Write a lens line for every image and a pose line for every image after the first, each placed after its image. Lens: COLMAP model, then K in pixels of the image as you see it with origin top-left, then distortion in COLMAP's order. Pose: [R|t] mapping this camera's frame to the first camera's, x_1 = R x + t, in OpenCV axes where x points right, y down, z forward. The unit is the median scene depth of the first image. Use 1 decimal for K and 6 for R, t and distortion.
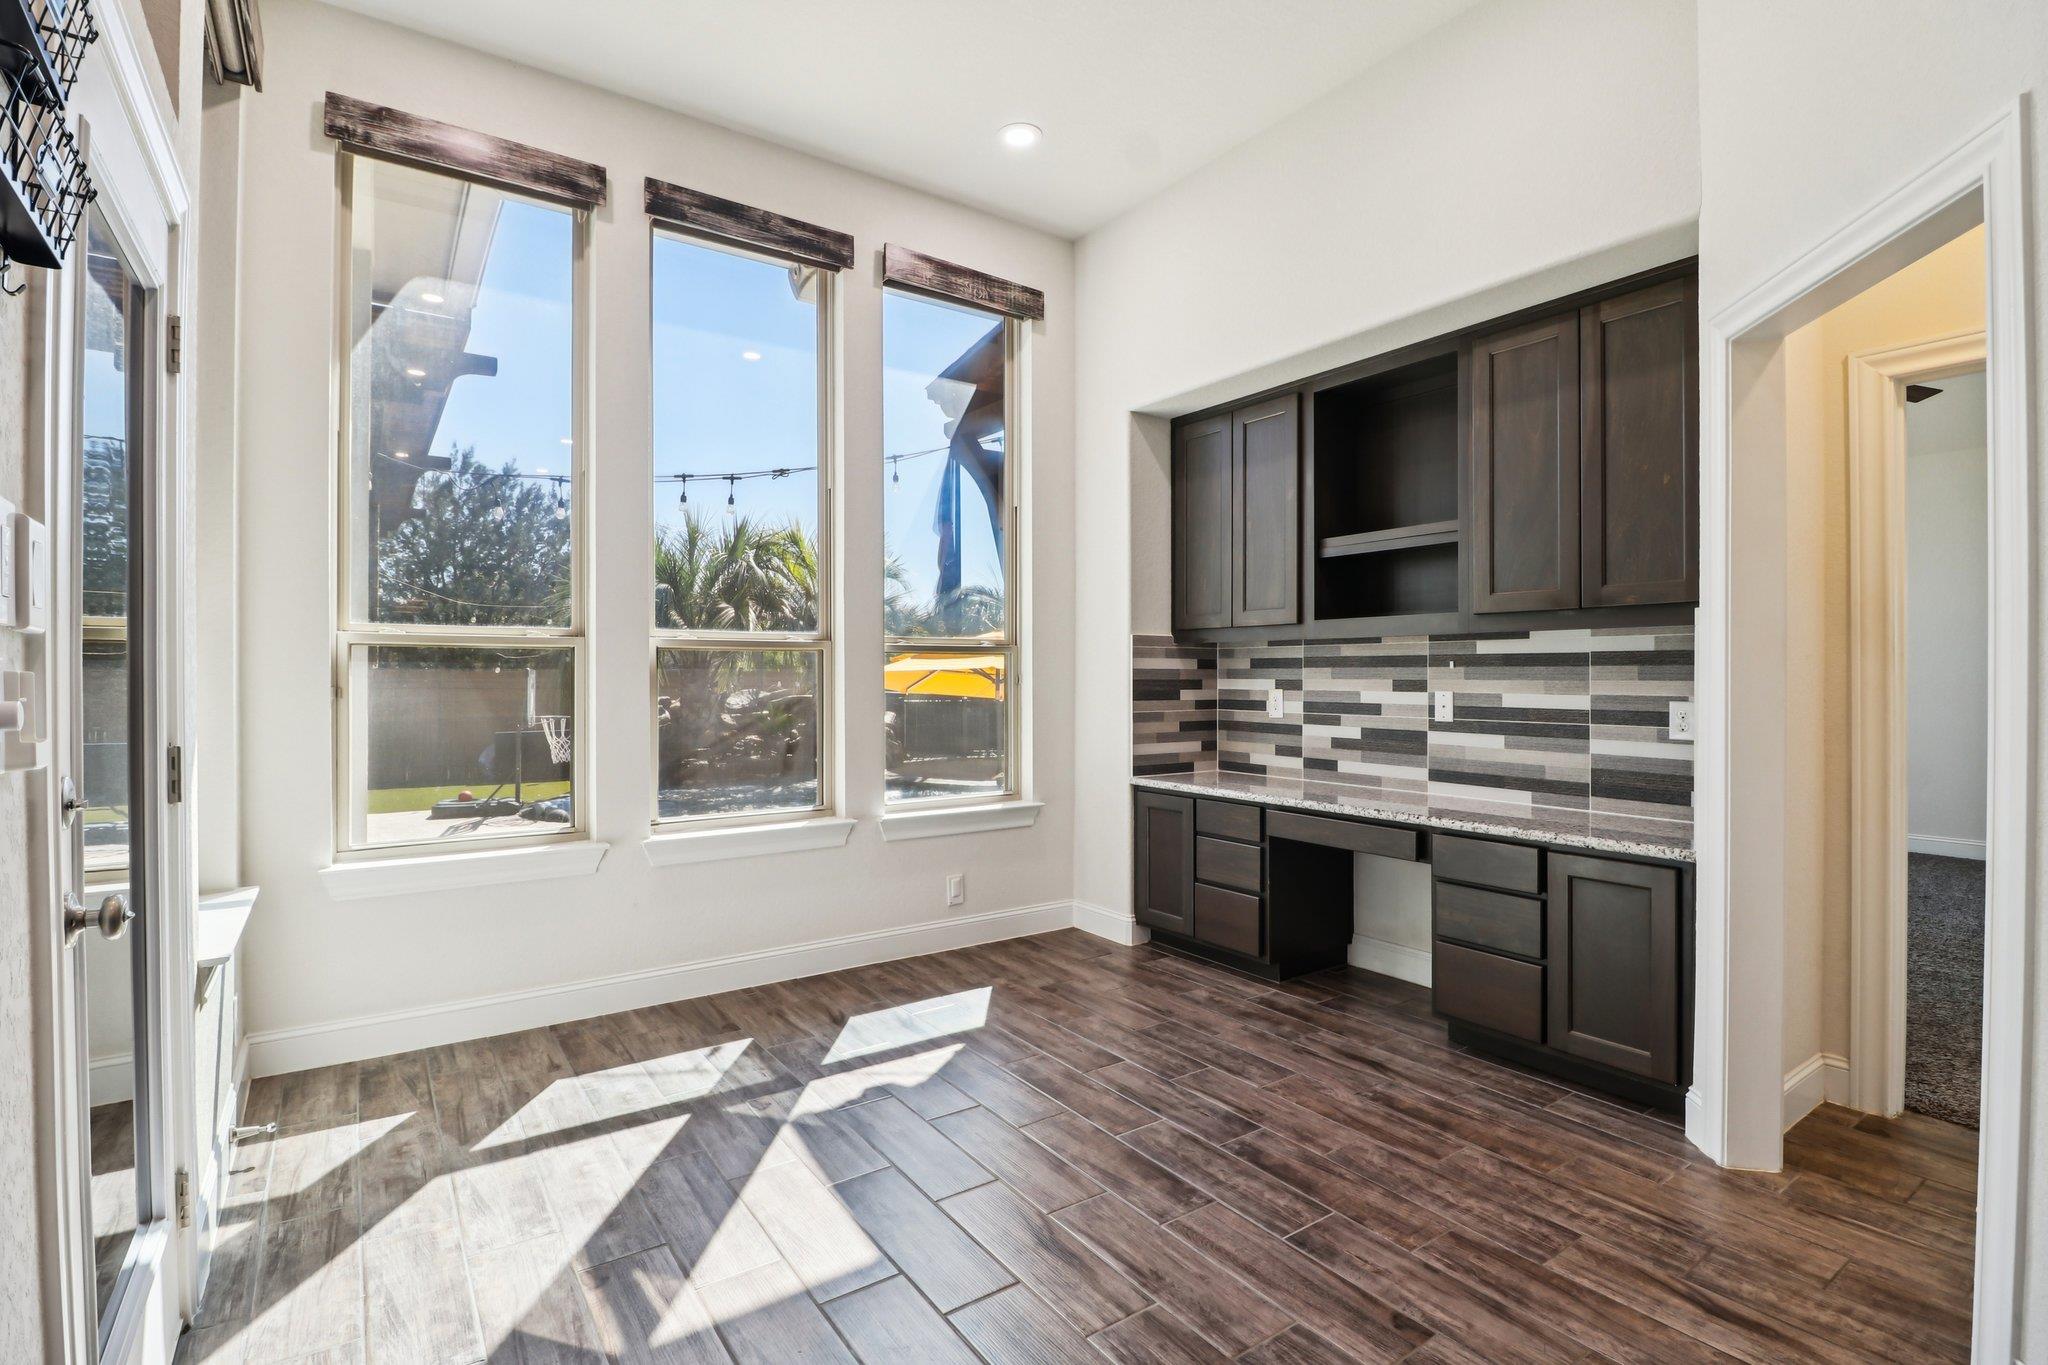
lens RADIAL K [[966.5, 0, 1014.3], [0, 966.5, 668.7], [0, 0, 1]] dist [-0.001109, -0.008265]
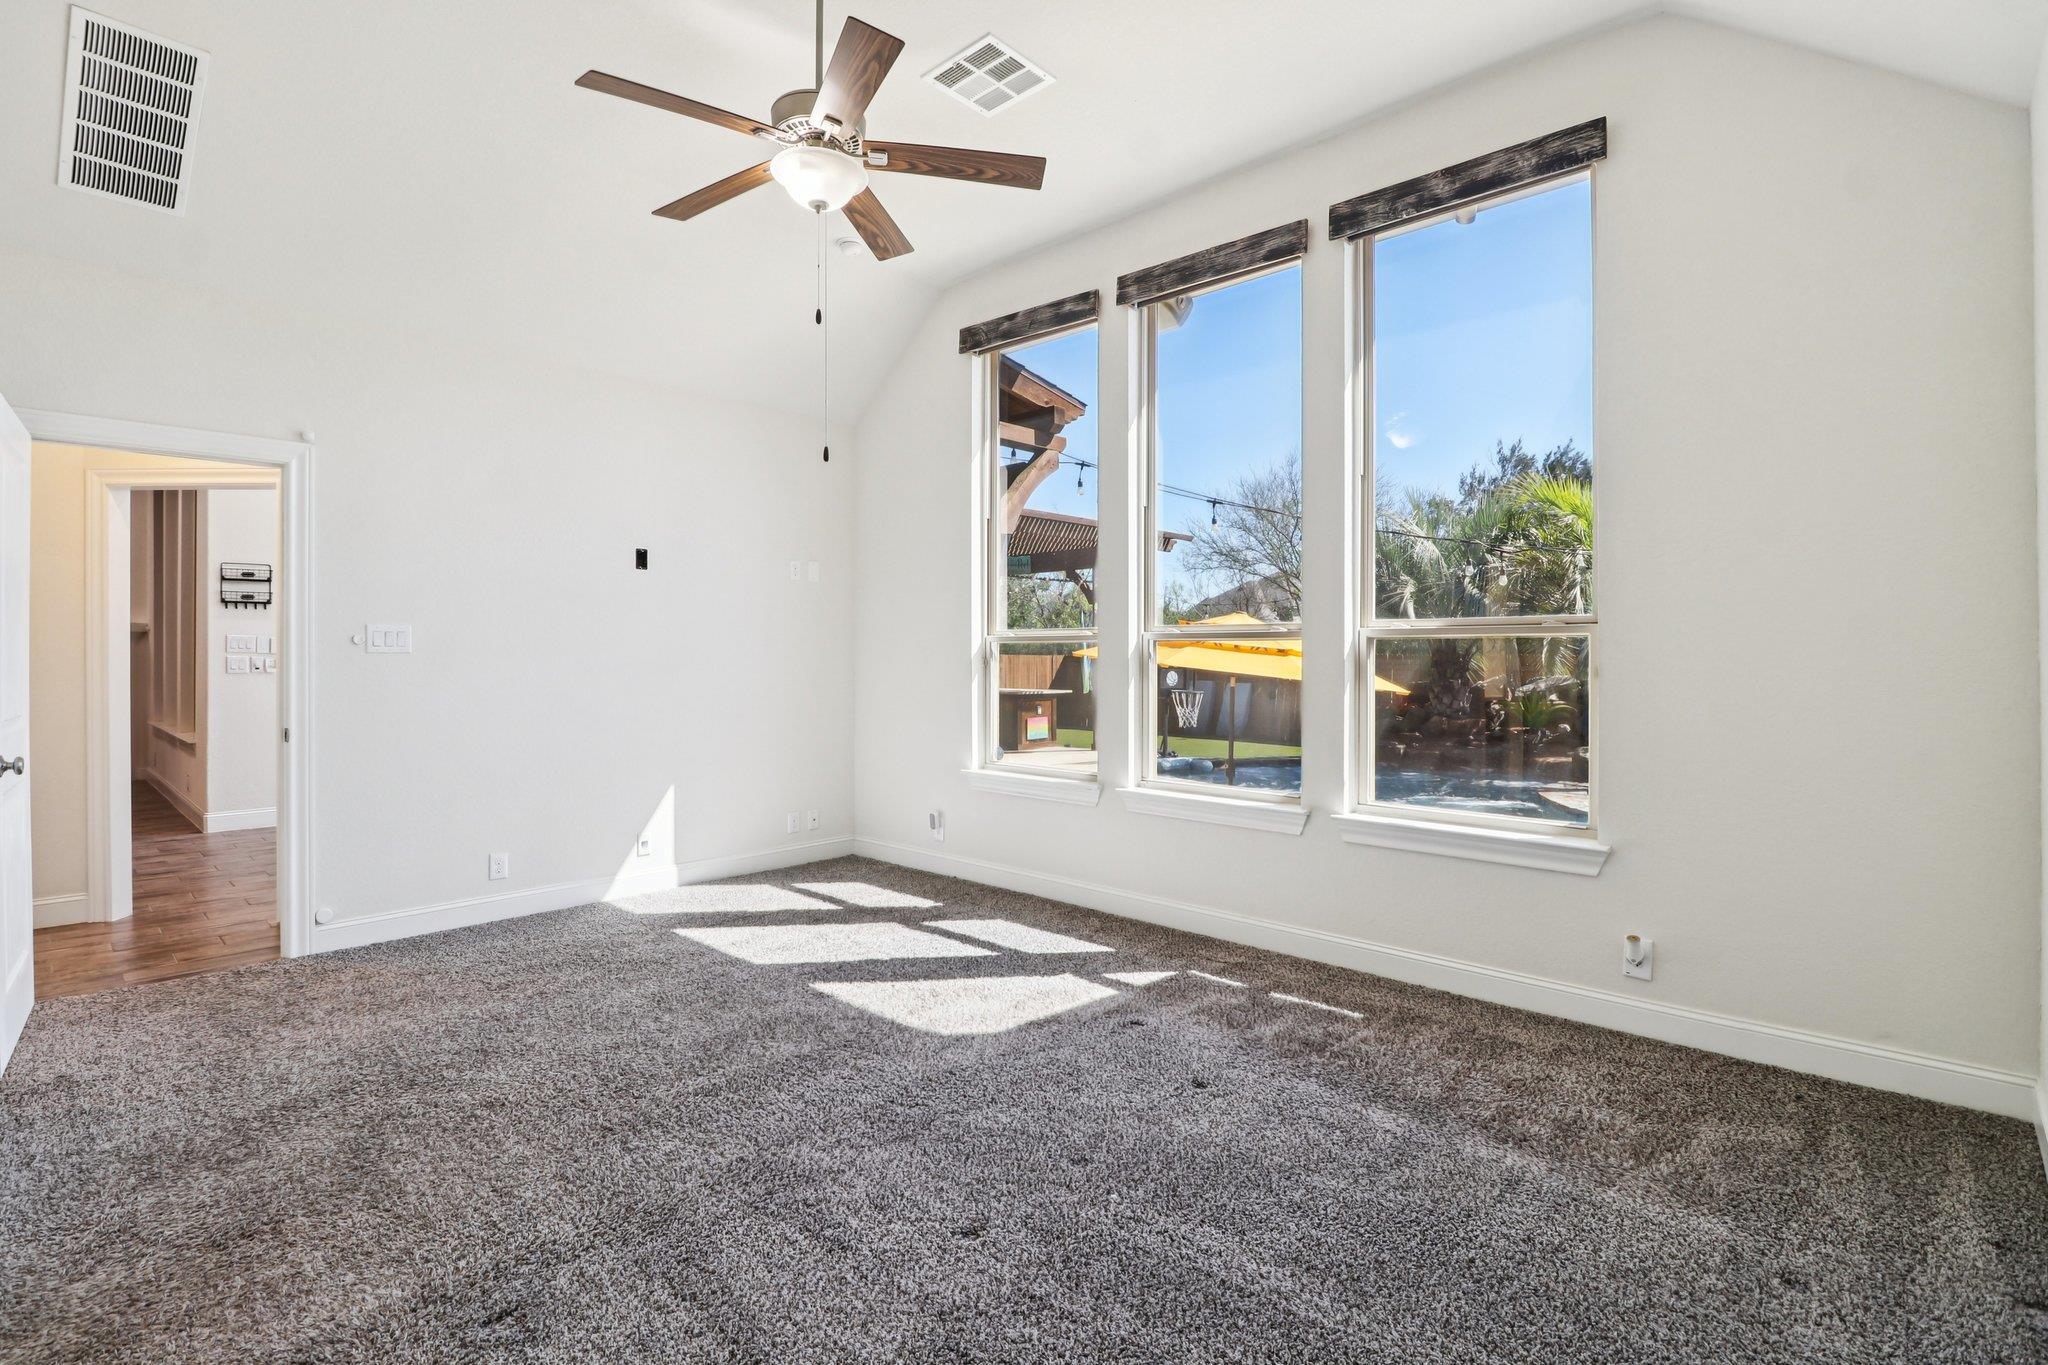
lens RADIAL K [[966.5, 0, 1011.7], [0, 966.5, 680.5], [0, 0, 1]] dist [-0.001109, -0.008265]
pose [[0.214472, 0.029349, -0.976289, 0.703265], [-0.002019, 0.999560, 0.029605, -0.006332], [0.976728, -0.004378, 0.214437, 0.472374]]
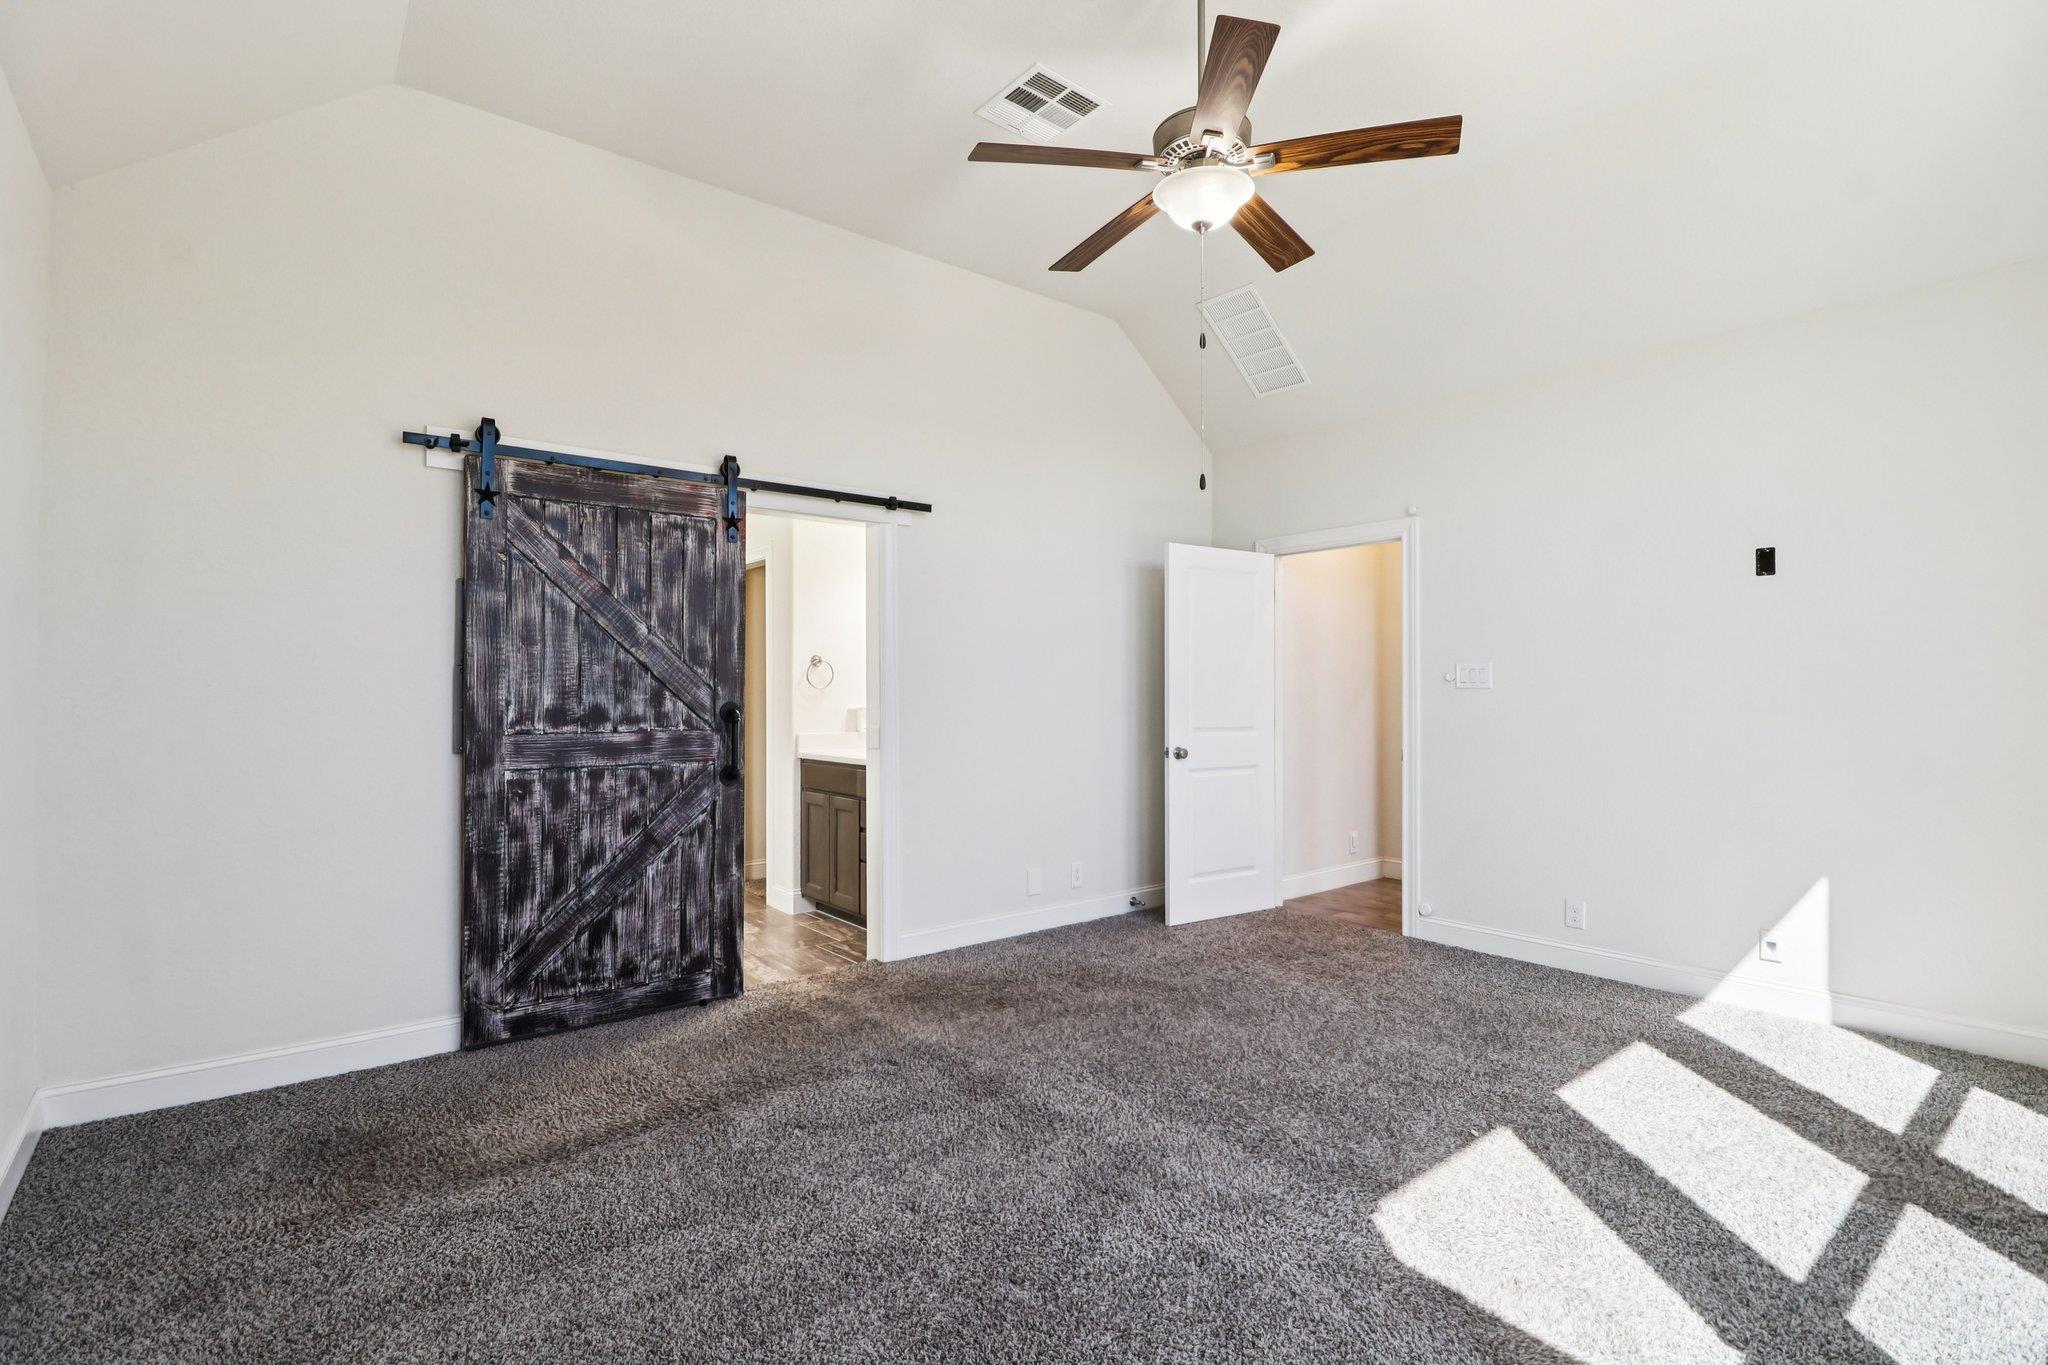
lens RADIAL K [[966.5, 0, 1019.7], [0, 966.5, 693.7], [0, 0, 1]] dist [-0.001109, -0.008265]
pose [[-0.997105, 0.001083, -0.076031, 0.196534], [0.000918, 0.999997, 0.002208, -0.000949], [0.076034, 0.002131, -0.997103, 1.106784]]
